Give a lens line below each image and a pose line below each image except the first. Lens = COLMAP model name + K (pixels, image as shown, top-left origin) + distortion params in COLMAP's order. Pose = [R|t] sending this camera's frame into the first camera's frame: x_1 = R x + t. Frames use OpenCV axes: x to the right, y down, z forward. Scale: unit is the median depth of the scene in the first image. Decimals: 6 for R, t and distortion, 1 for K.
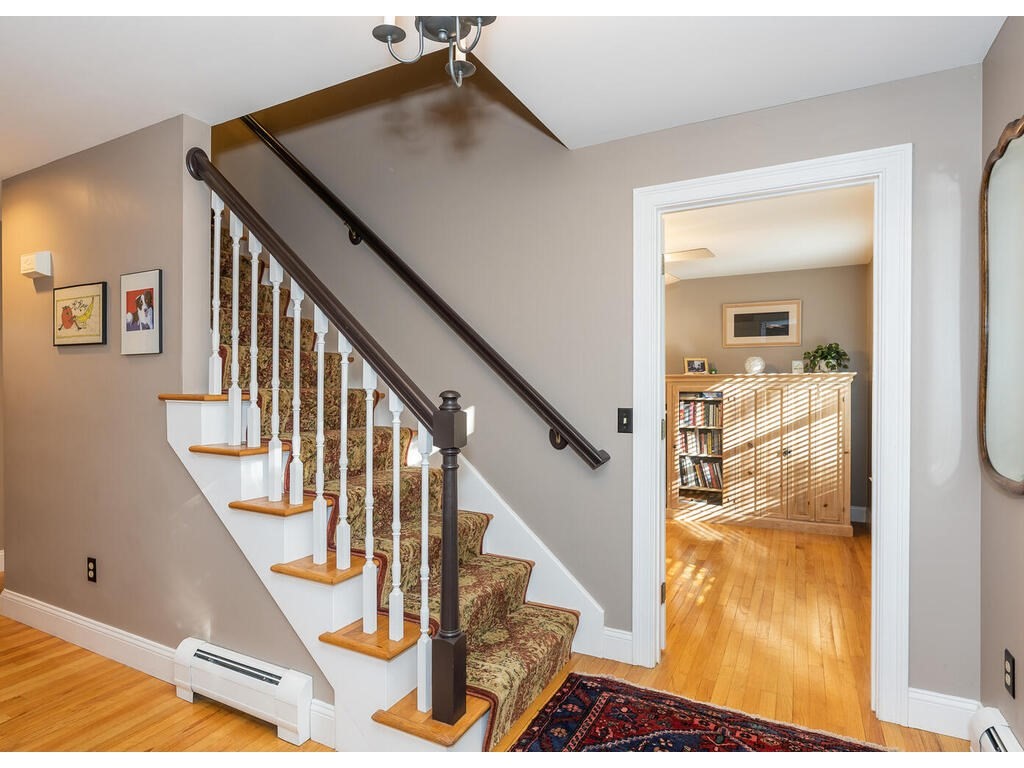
lens RADIAL K [[578.2, 0, 512.0], [0, 578.2, 384.0], [0, 0, 1]] dist [-0.022162, -0.000384]
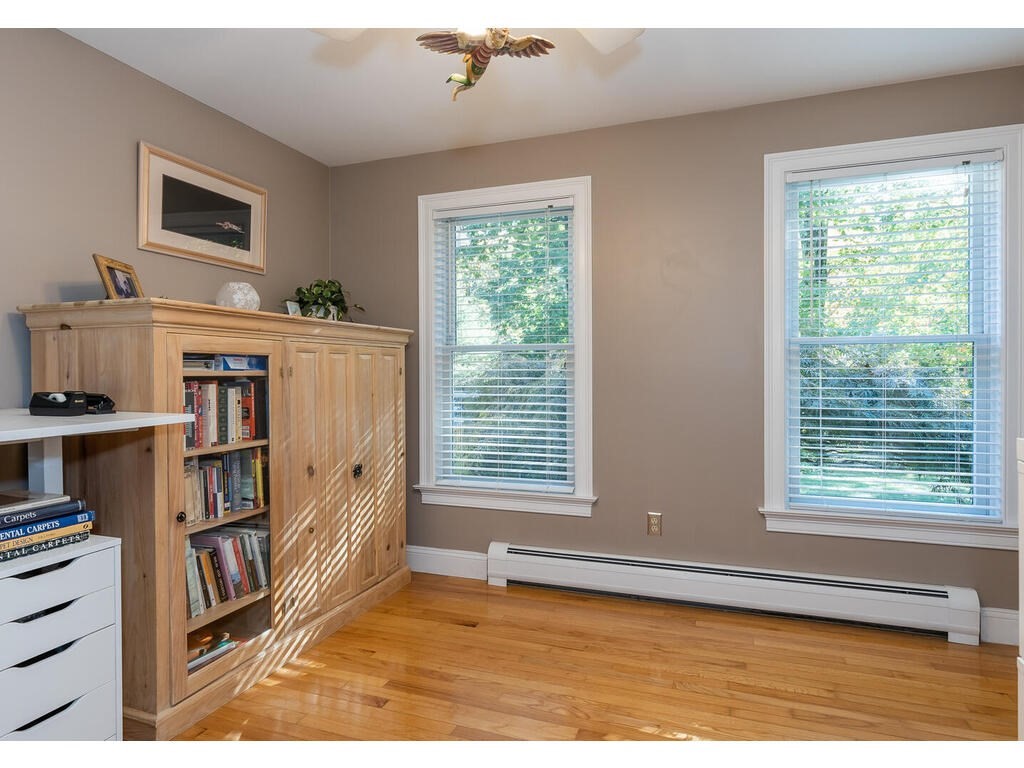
lens RADIAL K [[578.2, 0, 512.0], [0, 578.2, 384.0], [0, 0, 1]] dist [-0.022162, -0.000384]
pose [[-0.114081, -0.015969, 0.993343, -0.062614], [0.005771, 0.999843, 0.016736, 0.027574], [-0.993455, 0.007642, -0.113971, 0.846043]]
